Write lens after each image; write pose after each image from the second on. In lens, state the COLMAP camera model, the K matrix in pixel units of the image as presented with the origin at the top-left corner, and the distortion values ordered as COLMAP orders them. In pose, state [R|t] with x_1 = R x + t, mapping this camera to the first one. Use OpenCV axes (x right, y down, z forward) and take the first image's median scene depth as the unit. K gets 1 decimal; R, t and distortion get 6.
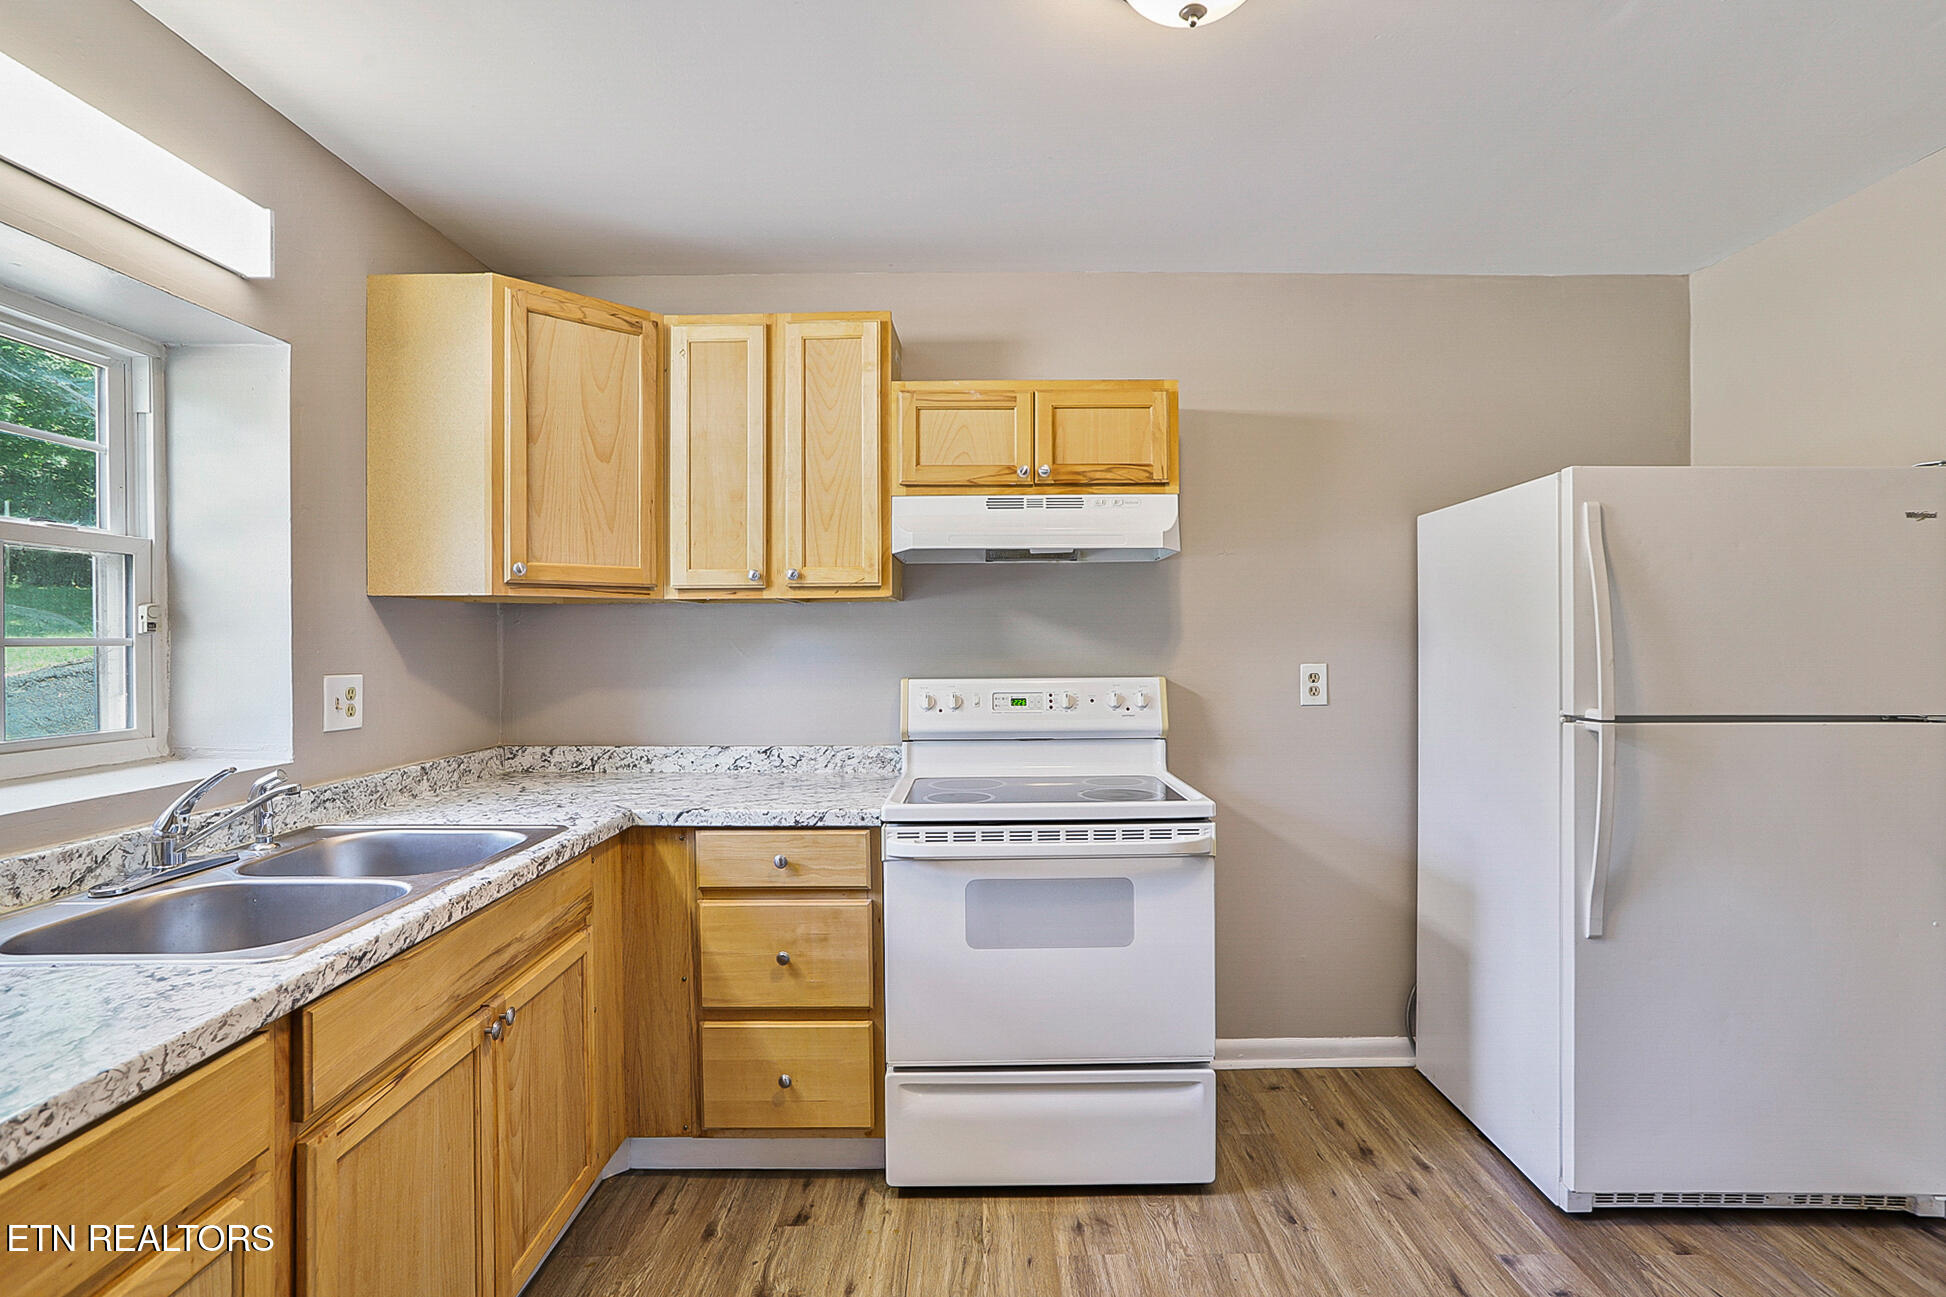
lens RADIAL K [[958.7, 0, 1002.7], [0, 958.7, 631.6], [0, 0, 1]] dist [-0.048596, 0.029500]
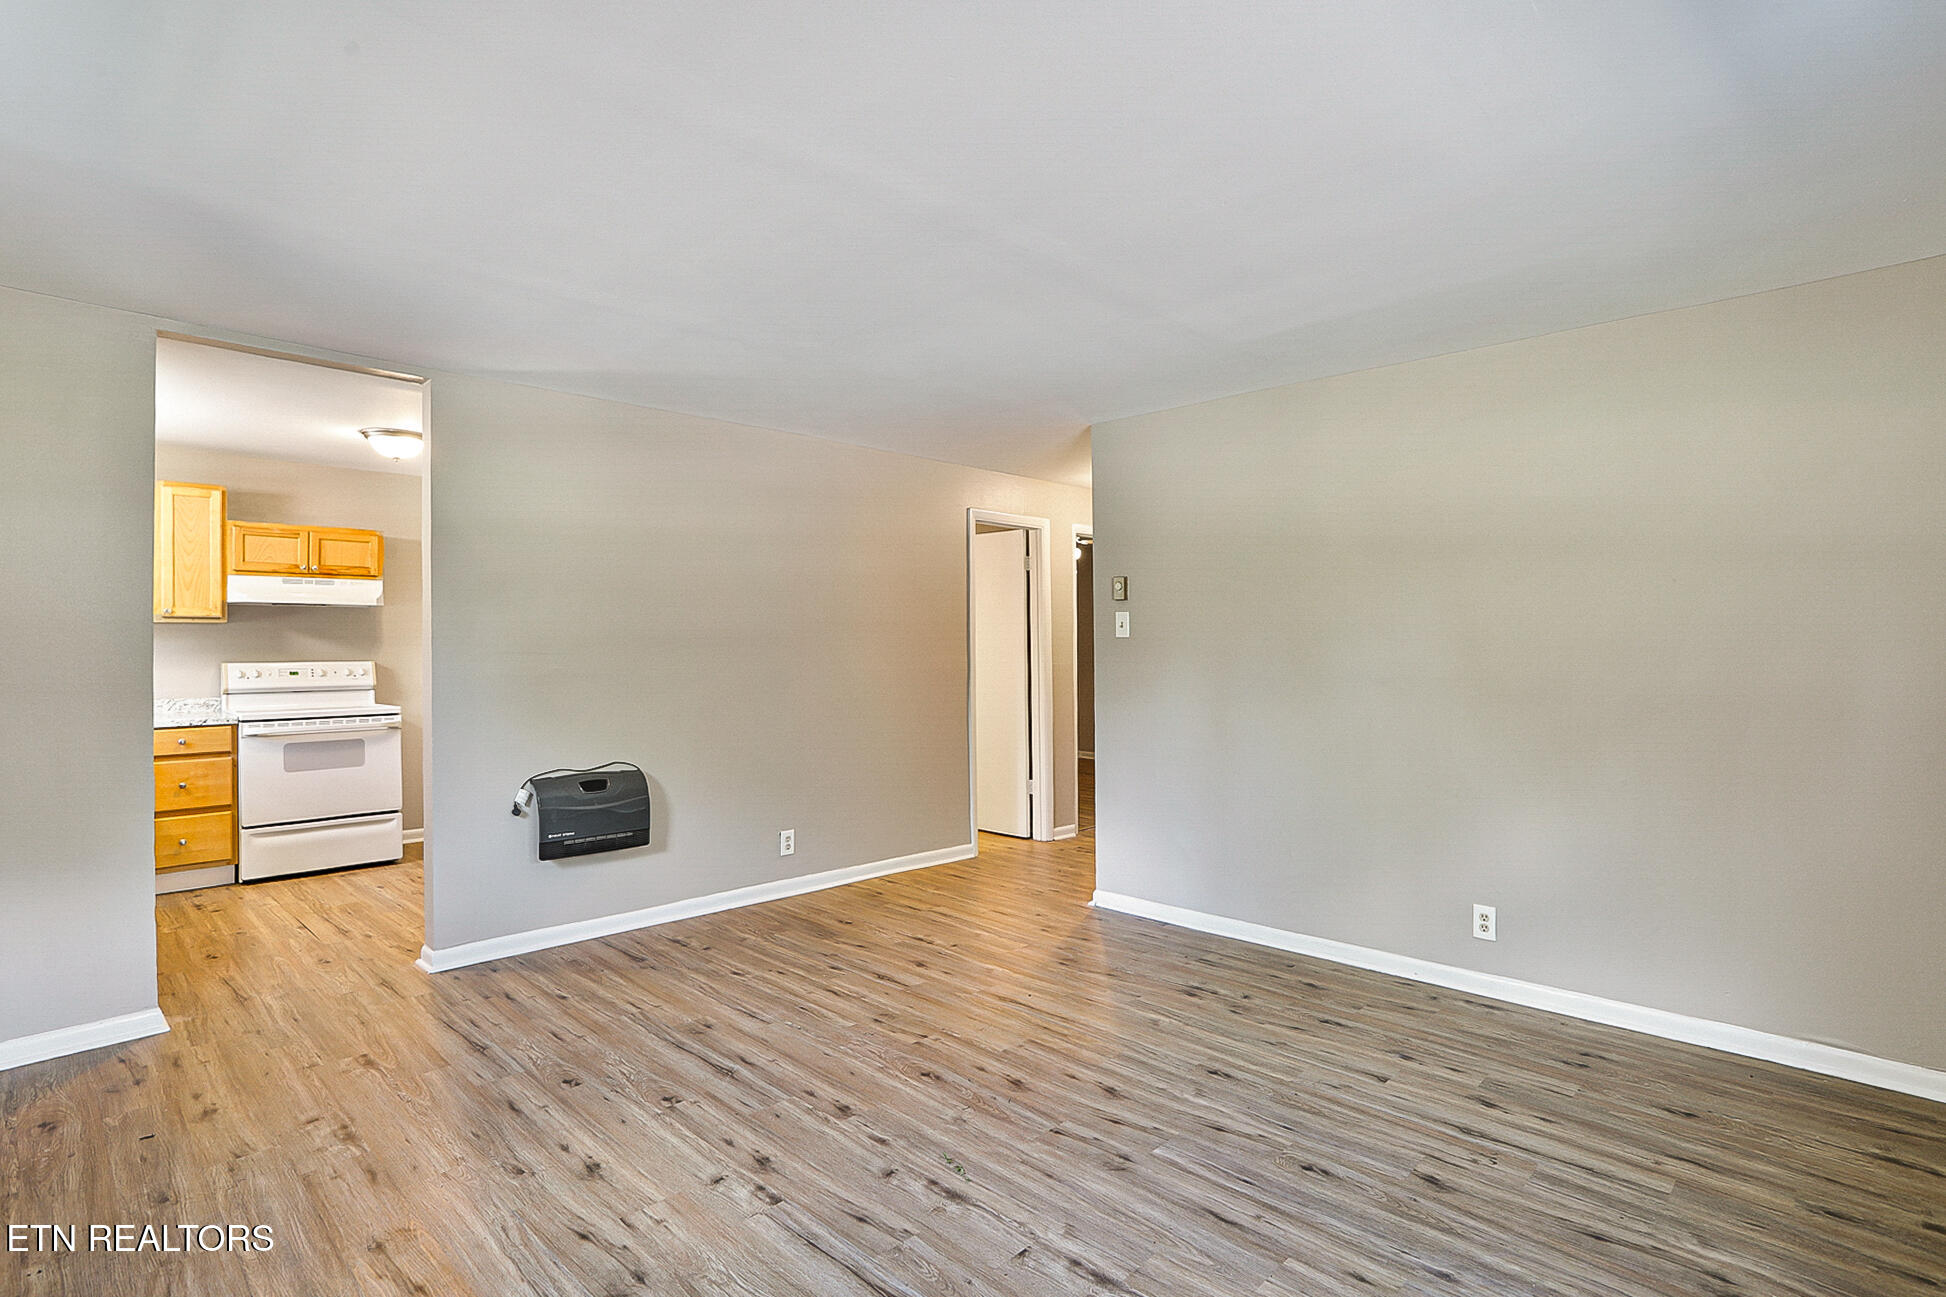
lens RADIAL K [[958.7, 0, 1007.2], [0, 958.7, 635.9], [0, 0, 1]] dist [-0.048596, 0.029500]
pose [[0.696021, 0.005806, 0.717998, -0.463373], [-0.005305, 0.999982, -0.002944, -0.013972], [-0.718002, -0.001760, 0.696039, -1.913888]]
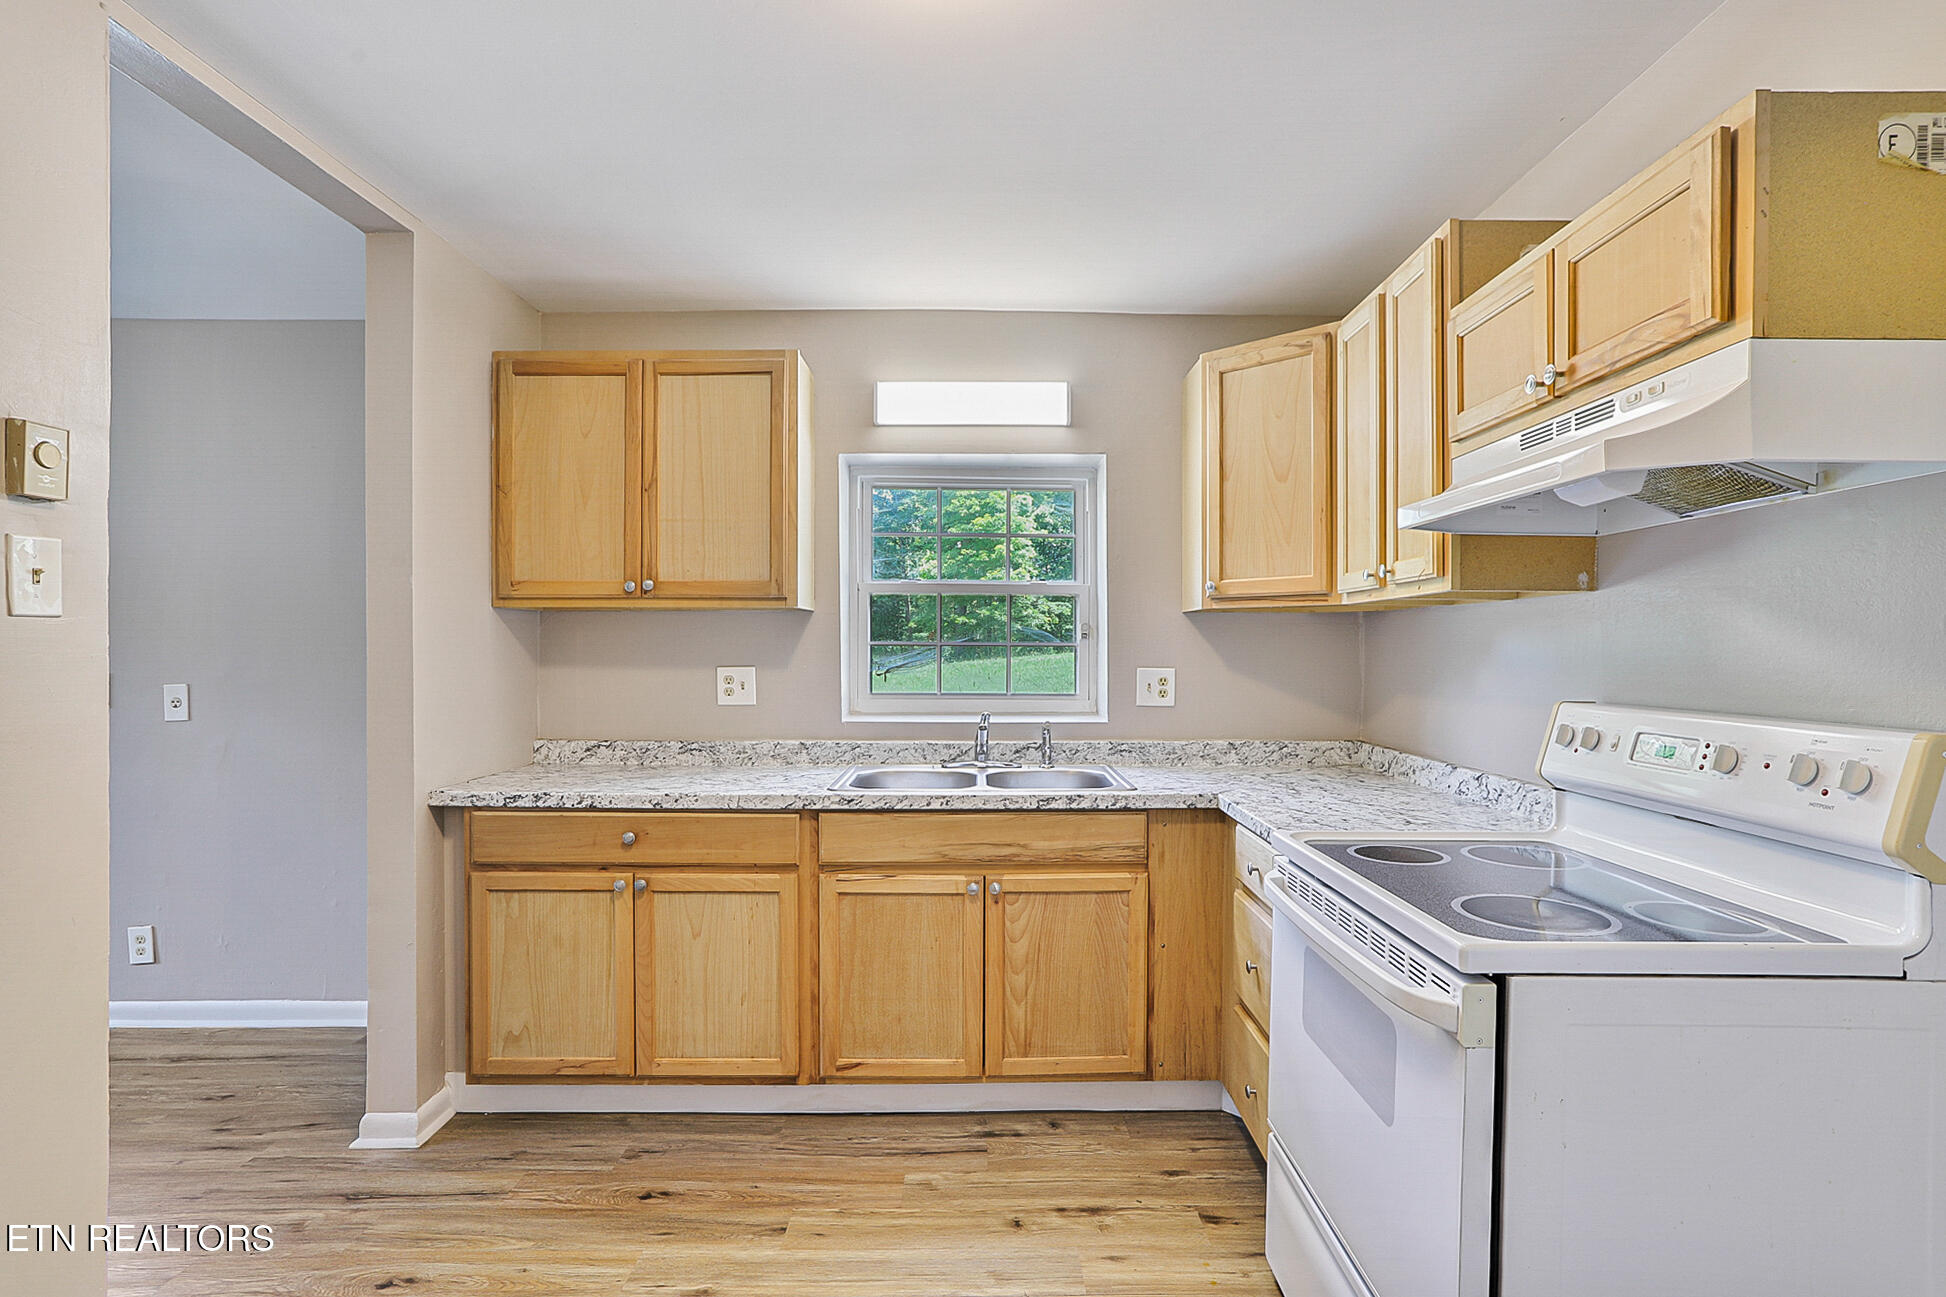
lens RADIAL K [[958.7, 0, 984.0], [0, 958.7, 647.6], [0, 0, 1]] dist [-0.048596, 0.029500]
pose [[-0.010160, 0.005321, -0.999934, 0.744954], [0.002293, 0.999983, 0.005298, 0.005797], [0.999946, -0.002239, -0.010172, 0.721994]]
